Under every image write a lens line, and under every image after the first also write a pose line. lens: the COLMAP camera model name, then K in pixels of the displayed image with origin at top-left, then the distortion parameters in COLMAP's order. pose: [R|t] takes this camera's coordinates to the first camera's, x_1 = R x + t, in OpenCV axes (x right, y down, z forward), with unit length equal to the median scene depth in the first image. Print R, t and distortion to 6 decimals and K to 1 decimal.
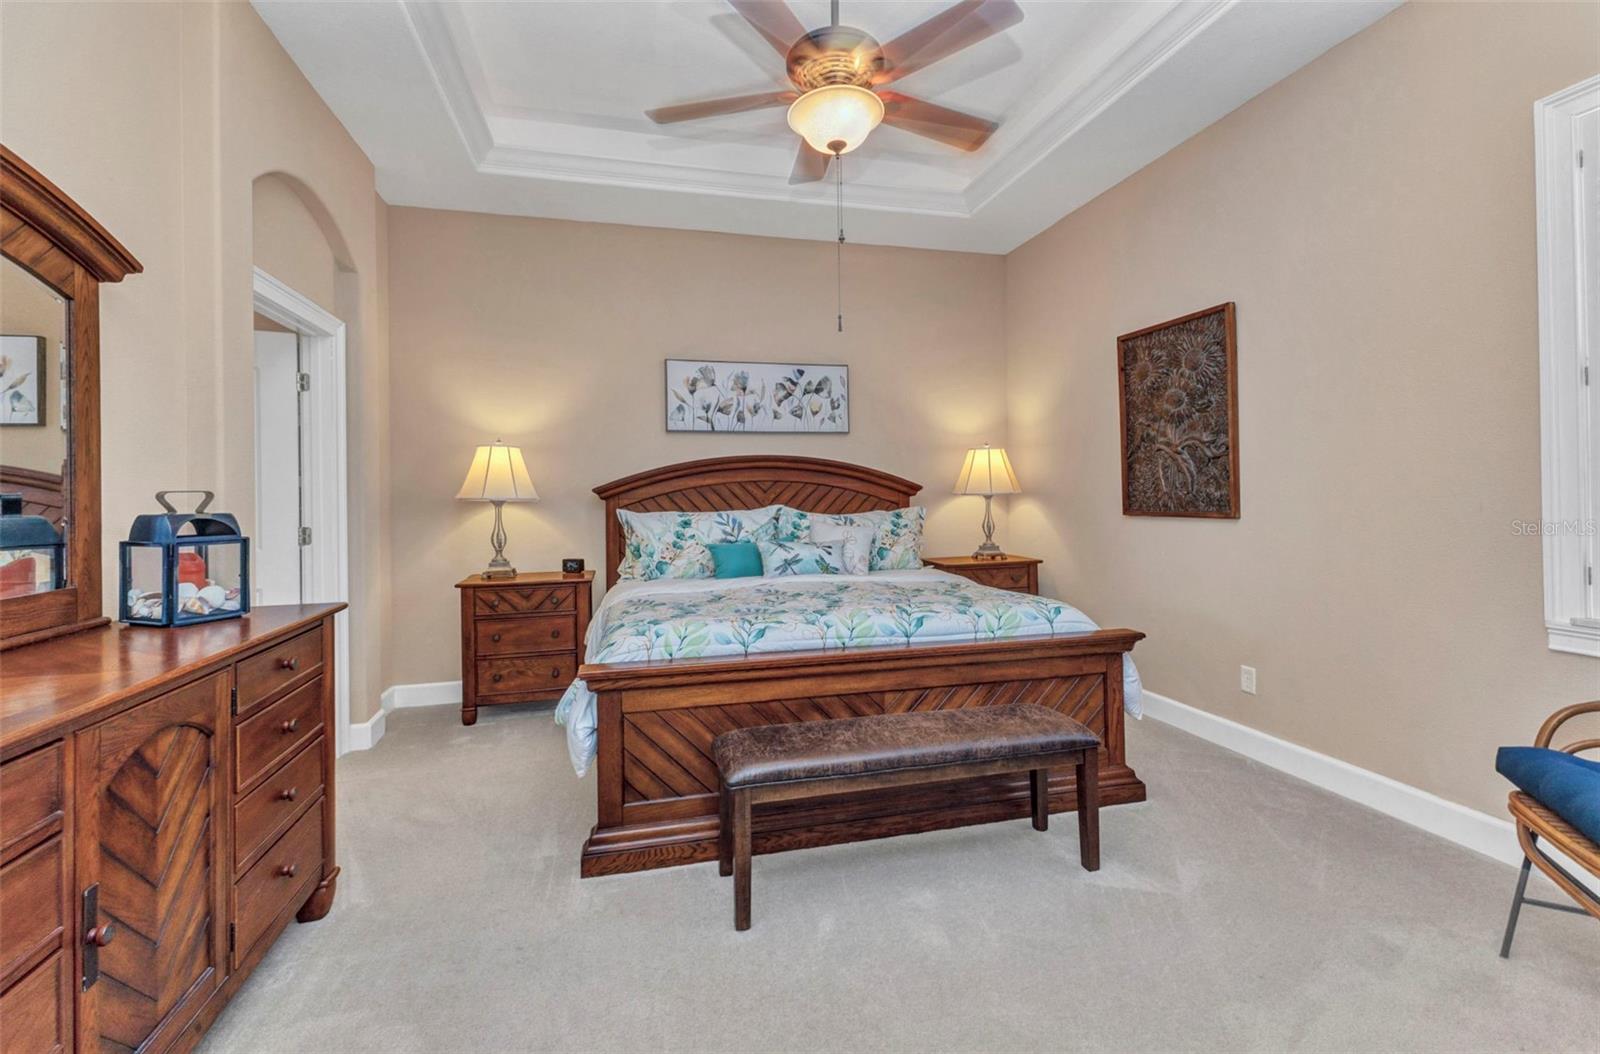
lens RADIAL K [[702.4, 0, 796.7], [0, 702.4, 511.1], [0, 0, 1]] dist [0.005791, -0.000462]
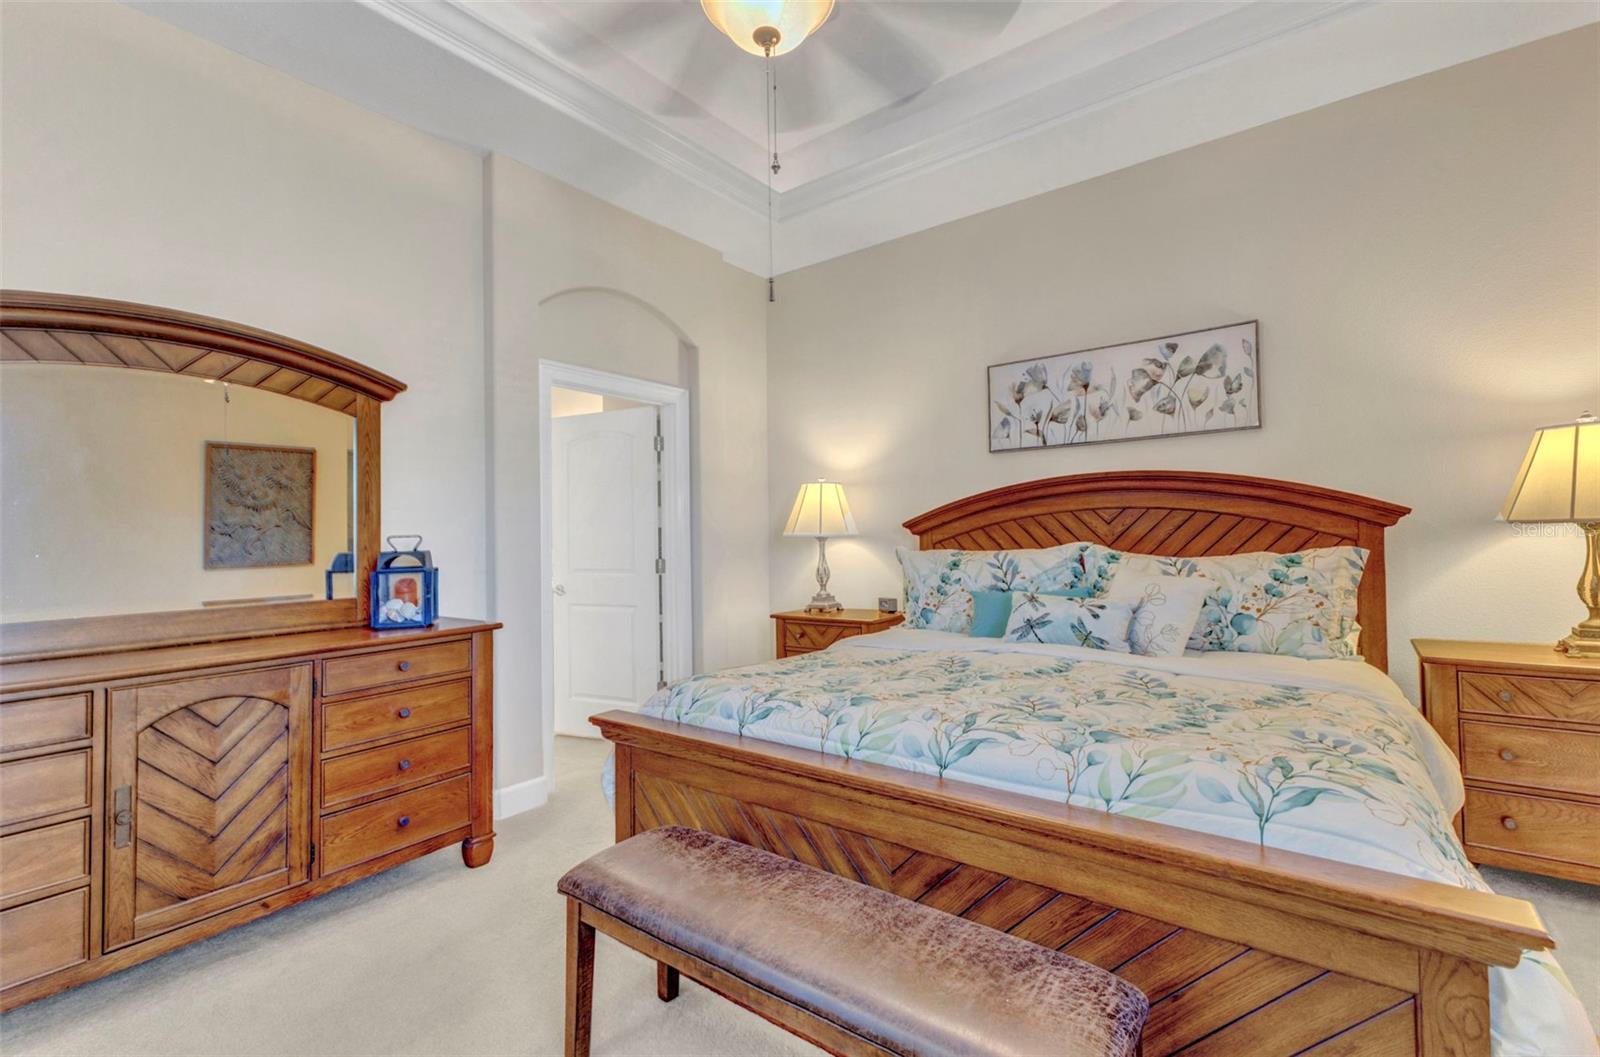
lens RADIAL K [[702.4, 0, 797.9], [0, 702.4, 528.6], [0, 0, 1]] dist [0.005791, -0.000462]
pose [[0.631572, -0.009596, -0.775258, 0.334892], [-0.003103, 0.999884, -0.014905, -0.010628], [0.775311, 0.011819, 0.631469, 0.313643]]
